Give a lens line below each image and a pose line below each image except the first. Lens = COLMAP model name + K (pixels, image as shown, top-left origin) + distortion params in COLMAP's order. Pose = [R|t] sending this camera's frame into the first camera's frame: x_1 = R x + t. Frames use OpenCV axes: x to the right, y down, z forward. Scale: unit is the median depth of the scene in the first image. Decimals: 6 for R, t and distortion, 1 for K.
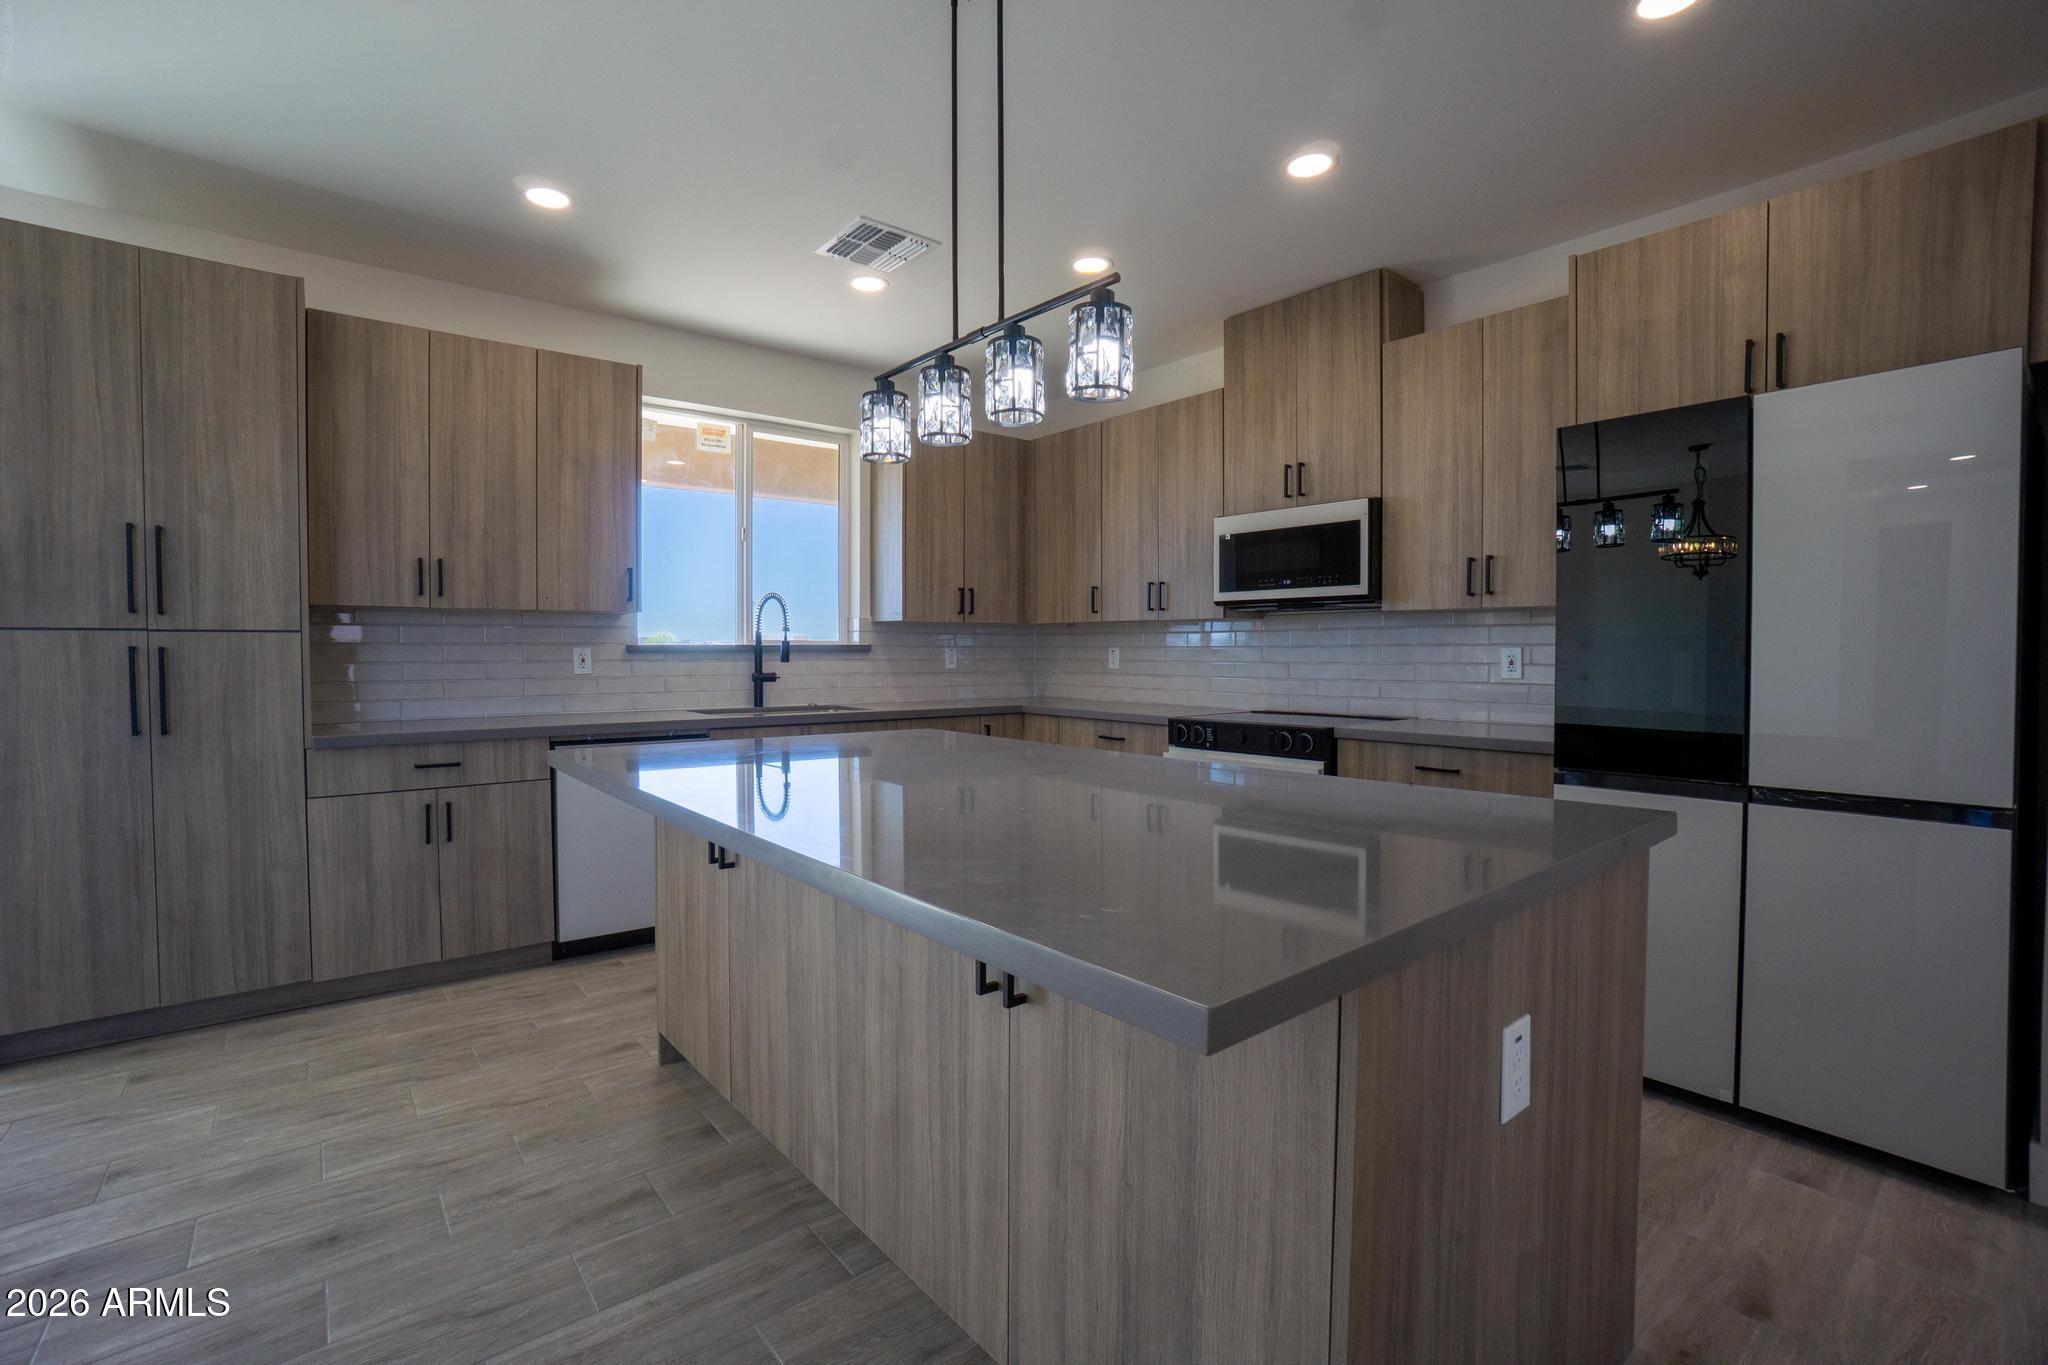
lens RADIAL K [[905.9, 0, 1009.2], [0, 905.9, 670.1], [0, 0, 1]] dist [-0.058175, 0.018712]
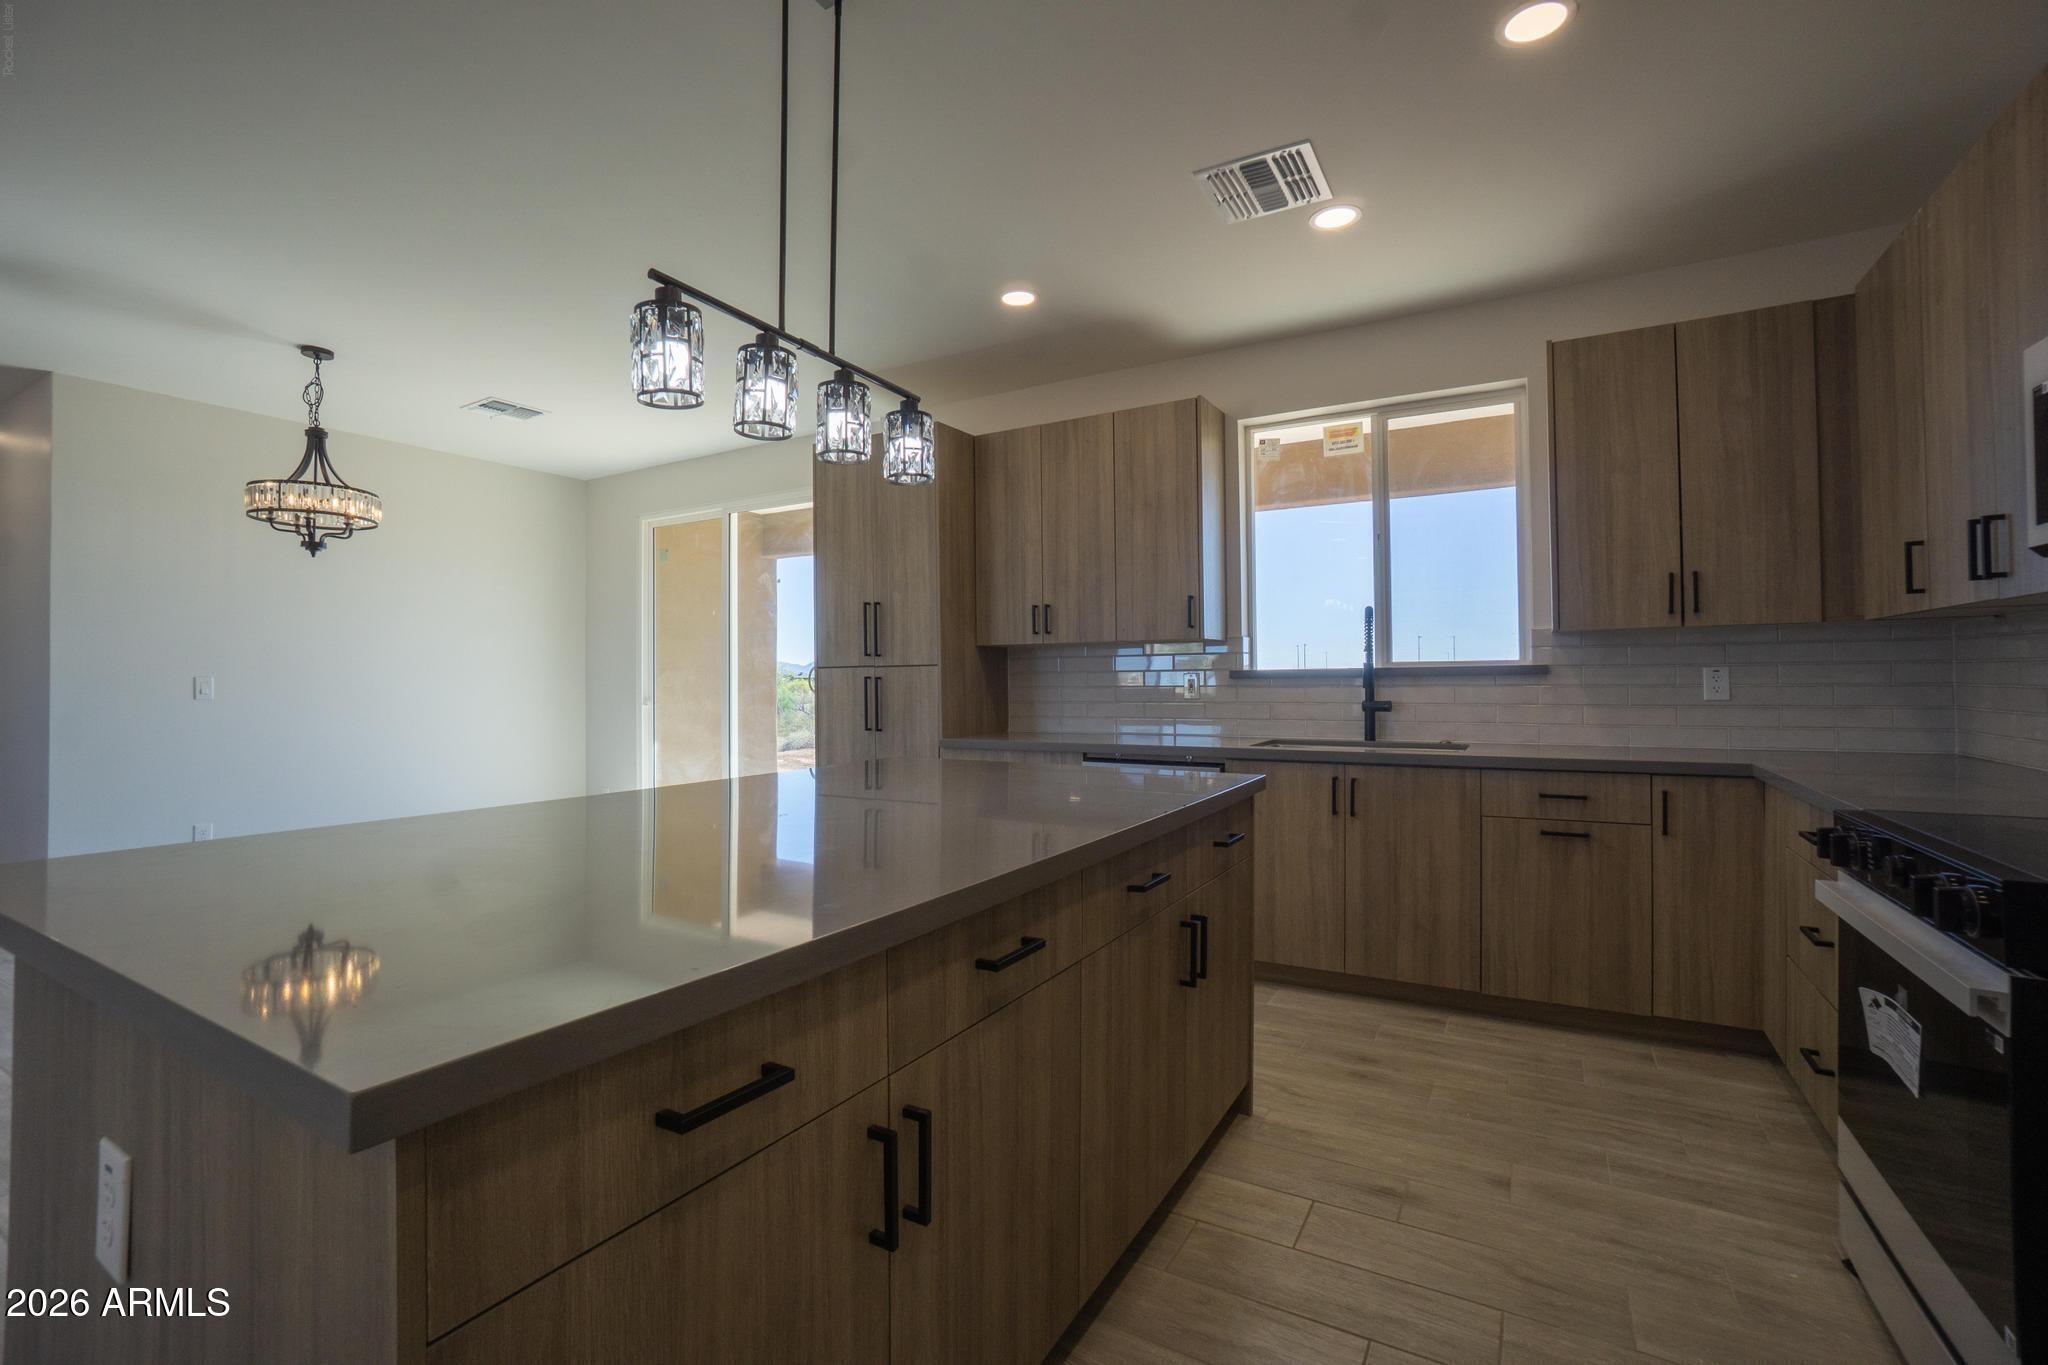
lens RADIAL K [[905.9, 0, 1013.7], [0, 905.9, 672.4], [0, 0, 1]] dist [-0.058175, 0.018712]
pose [[0.355506, -0.013242, -0.934580, 0.505920], [-0.011863, 0.999755, -0.018678, -0.004991], [0.934599, 0.017727, 0.355262, 0.479408]]
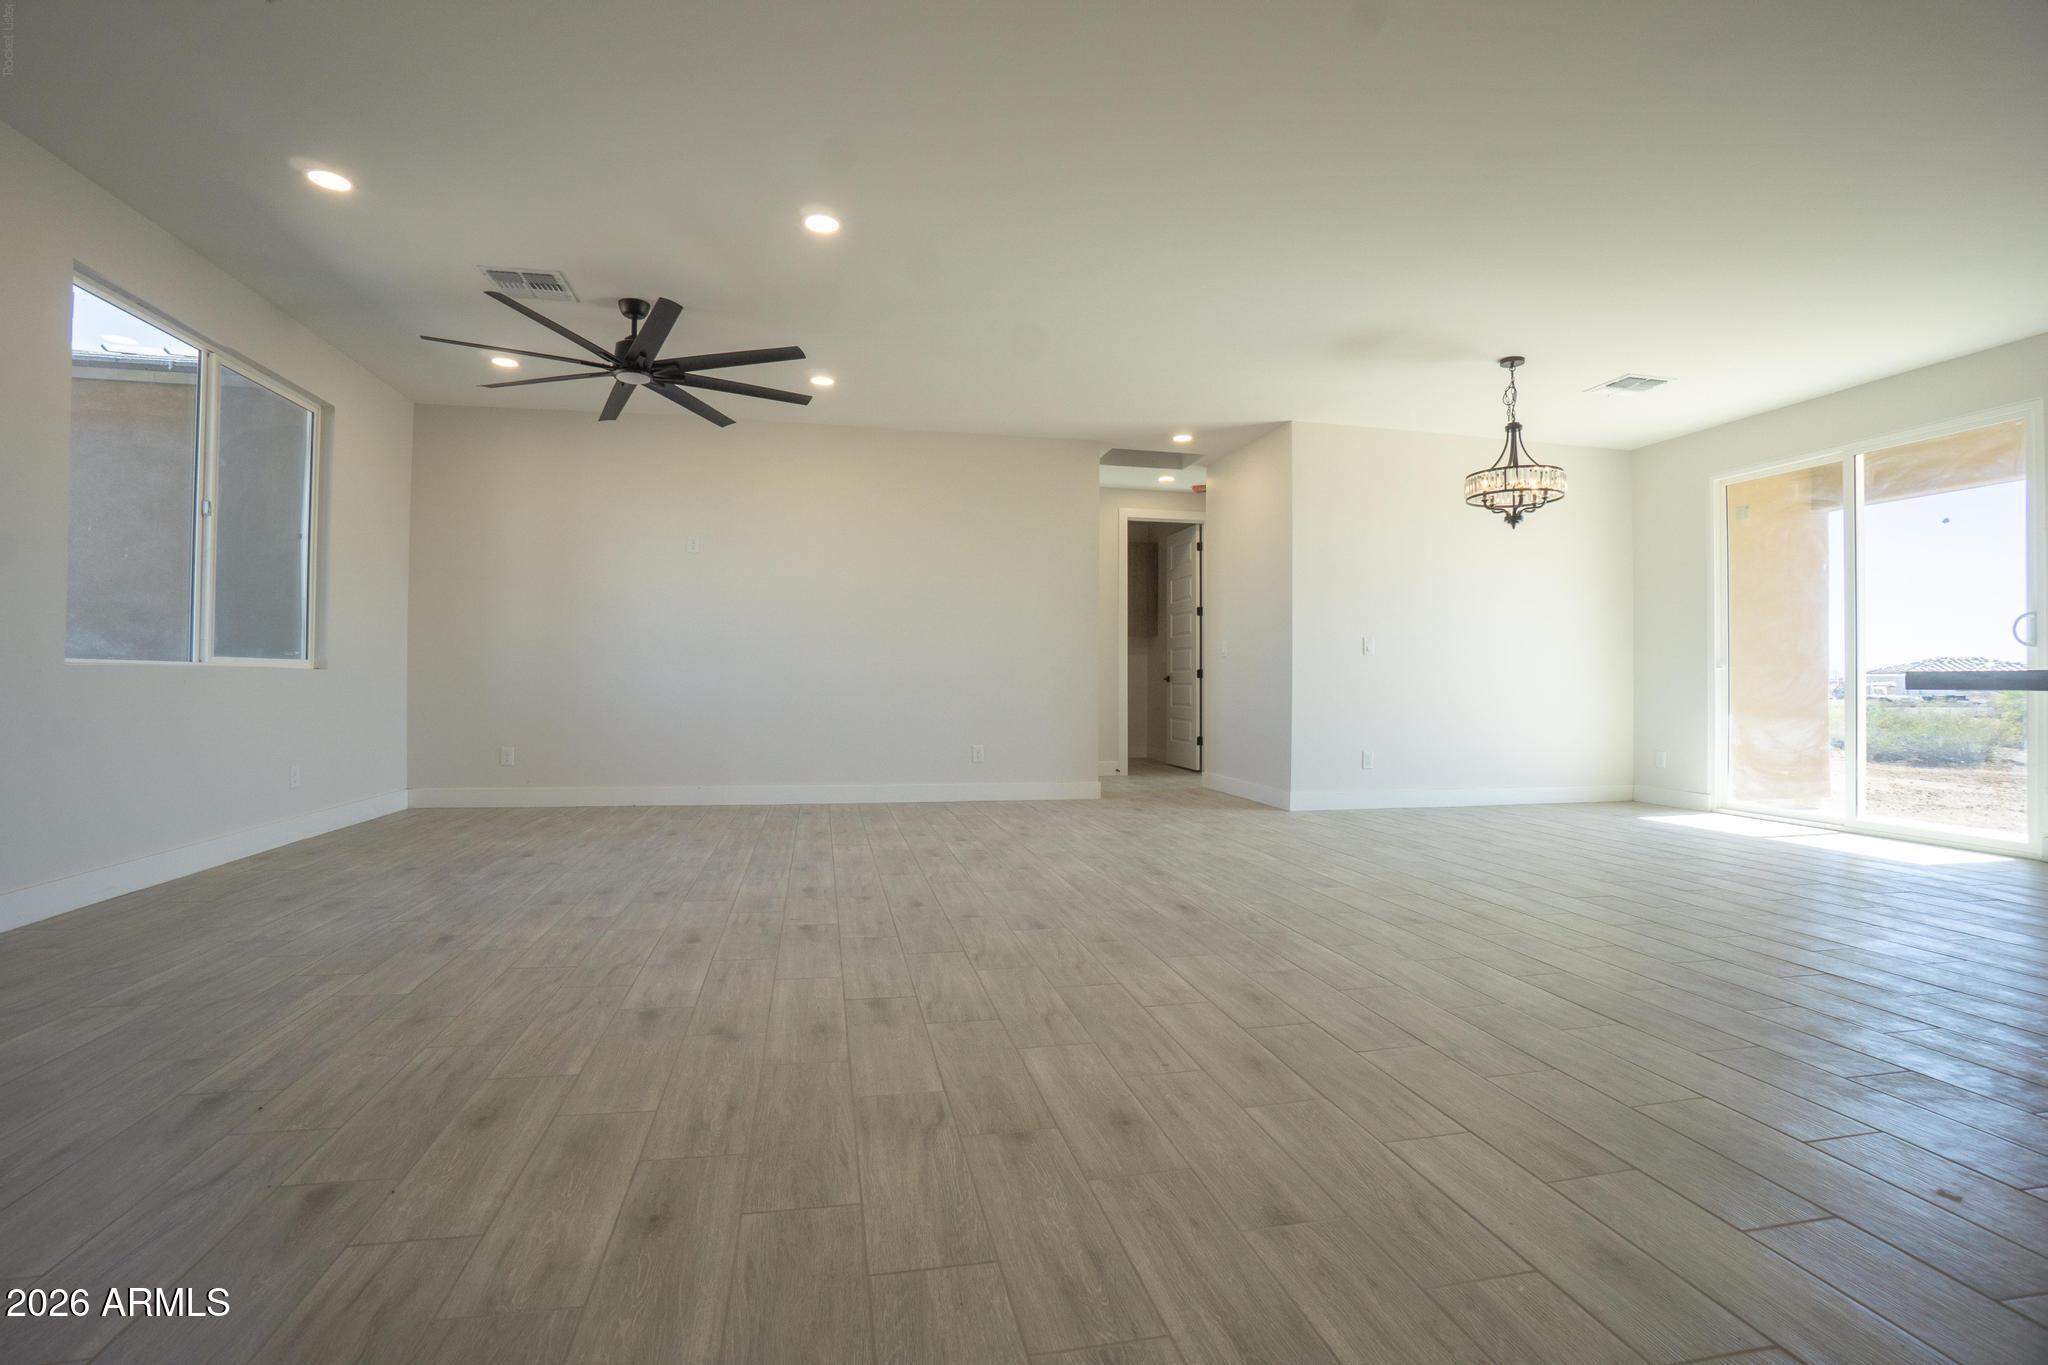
lens RADIAL K [[905.9, 0, 1005.9], [0, 905.9, 674.4], [0, 0, 1]] dist [-0.058175, 0.018712]
pose [[-0.455295, -0.012794, -0.890249, 0.735070], [-0.024023, 0.999709, -0.002082, 0.087444], [0.890016, 0.020439, -0.455470, -0.037191]]
